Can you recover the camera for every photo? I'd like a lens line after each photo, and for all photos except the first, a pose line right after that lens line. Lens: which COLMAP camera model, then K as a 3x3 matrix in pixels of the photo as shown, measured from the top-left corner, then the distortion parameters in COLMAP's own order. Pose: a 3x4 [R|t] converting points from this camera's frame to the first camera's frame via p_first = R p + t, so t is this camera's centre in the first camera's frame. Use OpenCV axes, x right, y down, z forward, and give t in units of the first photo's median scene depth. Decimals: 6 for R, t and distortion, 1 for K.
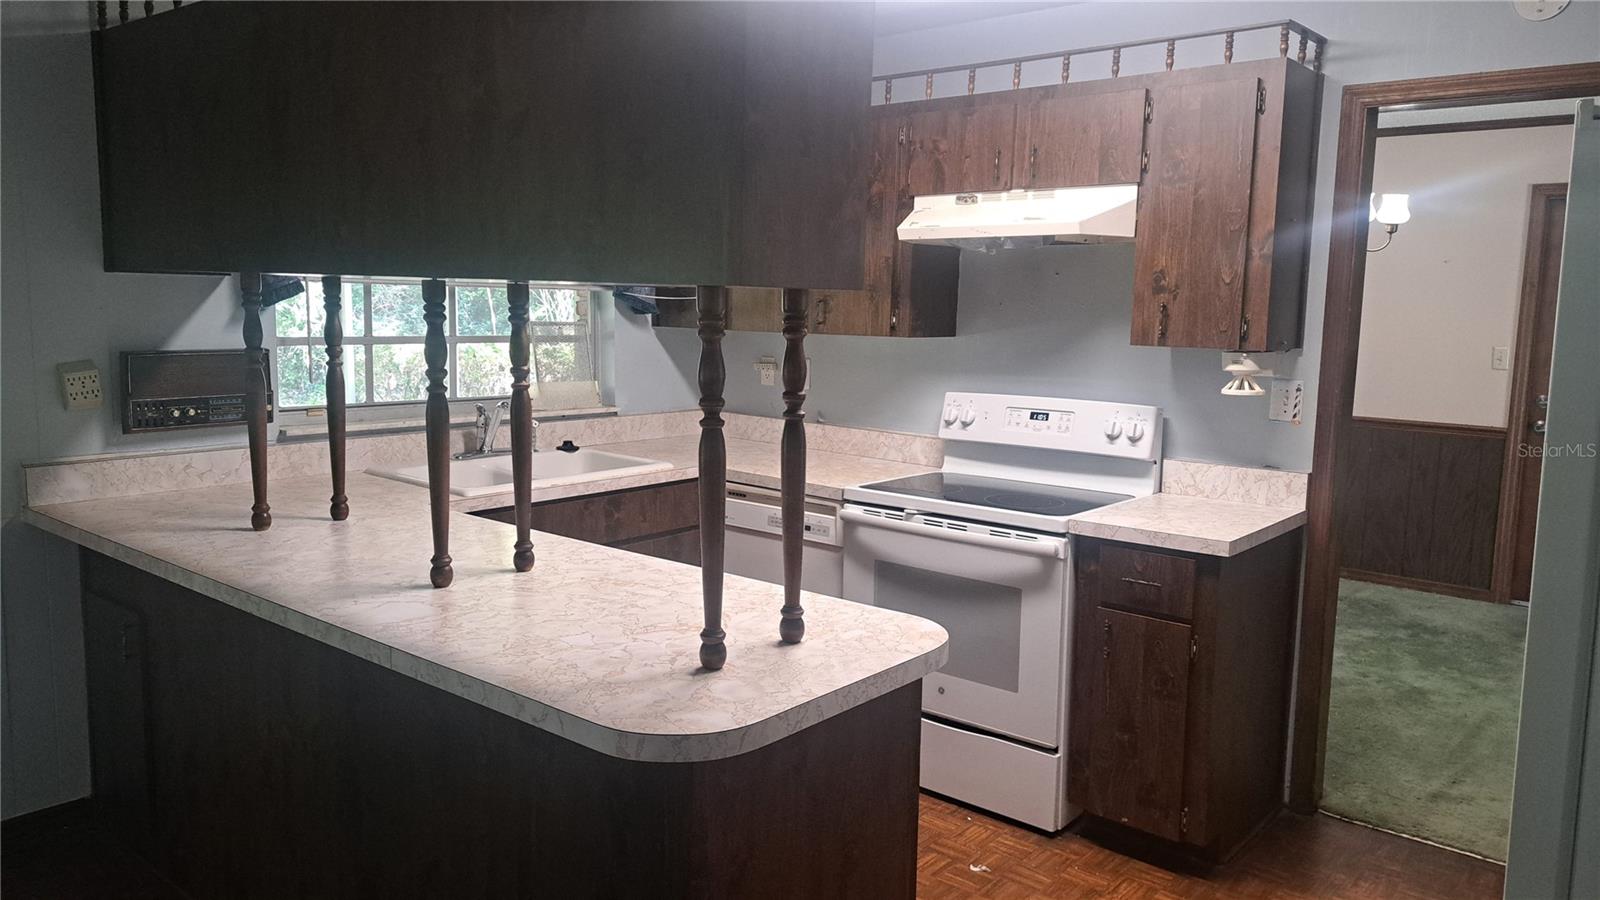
lens RADIAL K [[1146.4, 0, 791.5], [0, 1146.4, 452.4], [0, 0, 1]] dist [0.100888, -0.107567]
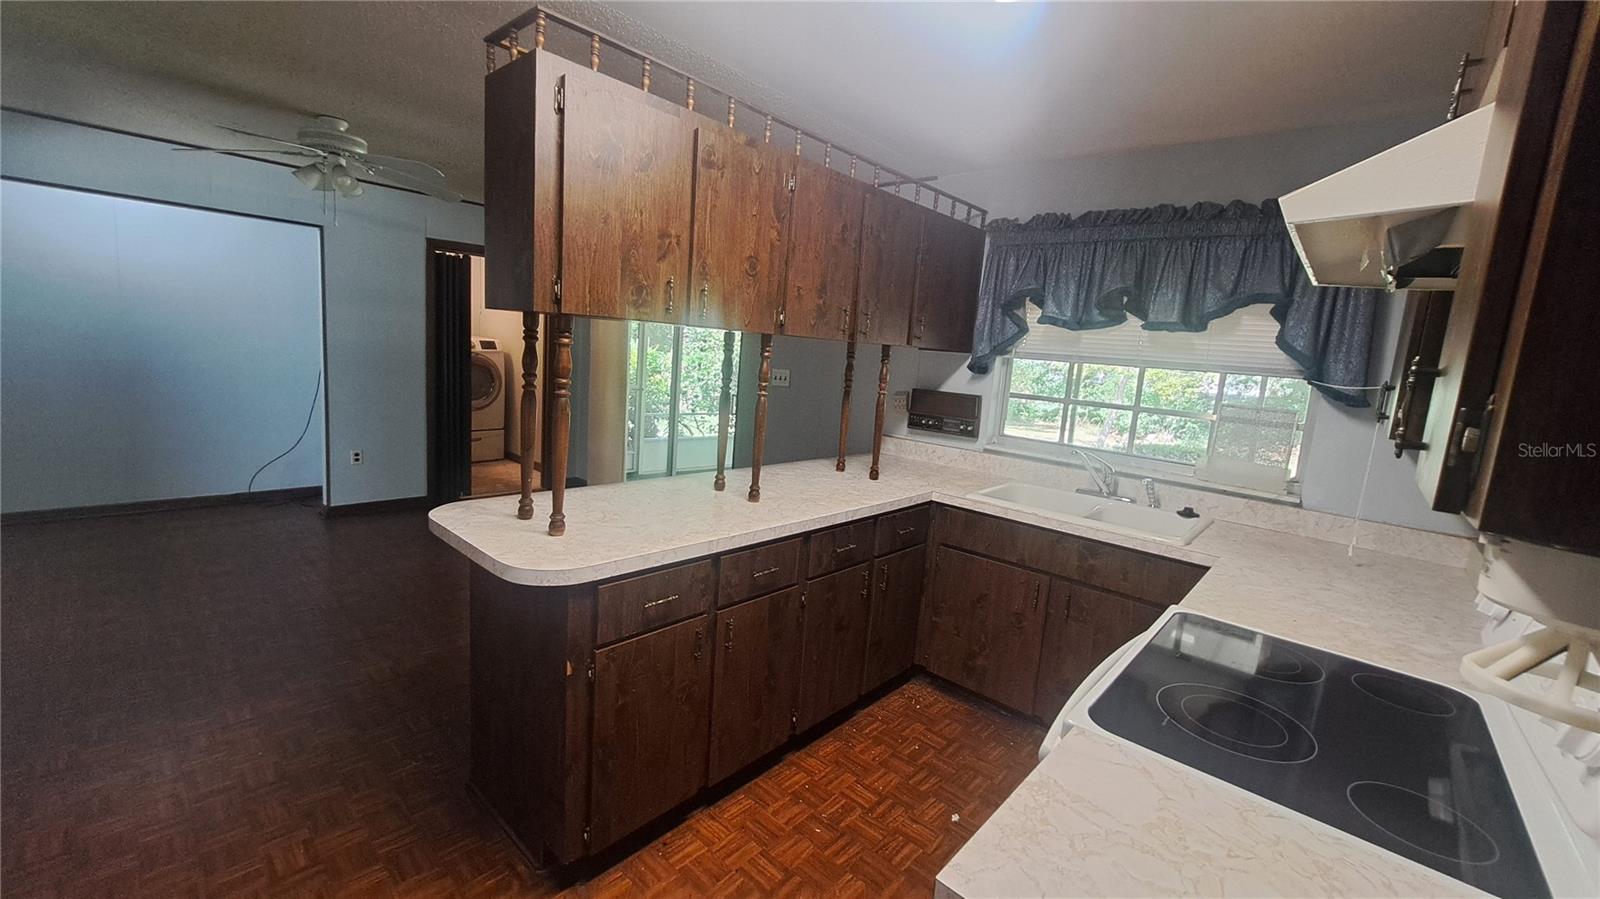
lens RADIAL K [[629.2, 0, 815.9], [0, 629.2, 443.9], [0, 0, 1]] dist [-0.001190, -0.000230]
pose [[-0.030998, 0.119914, -0.992300, 0.753562], [-0.208154, 0.970236, 0.123750, -0.128046], [0.977605, 0.210388, -0.005115, 1.184591]]
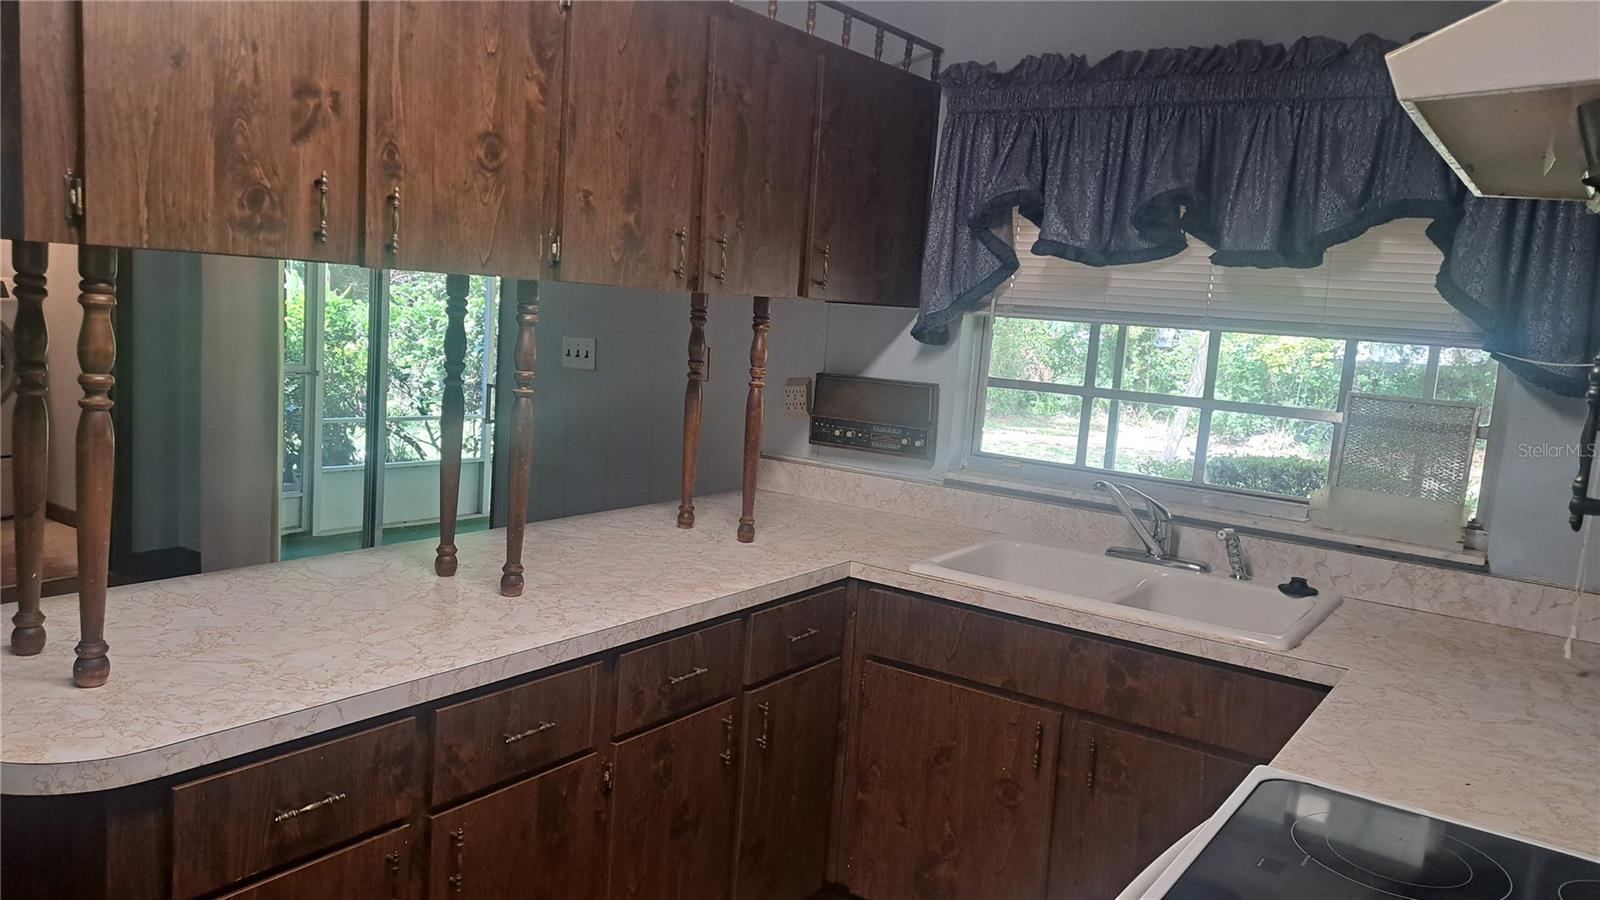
lens RADIAL K [[1146.4, 0, 791.5], [0, 1146.4, 452.4], [0, 0, 1]] dist [0.100888, -0.107567]
pose [[0.077132, 0.110685, -0.990858, 0.741448], [-0.198278, 0.975671, 0.093554, -0.150095], [0.977106, 0.189250, 0.097202, 1.216646]]
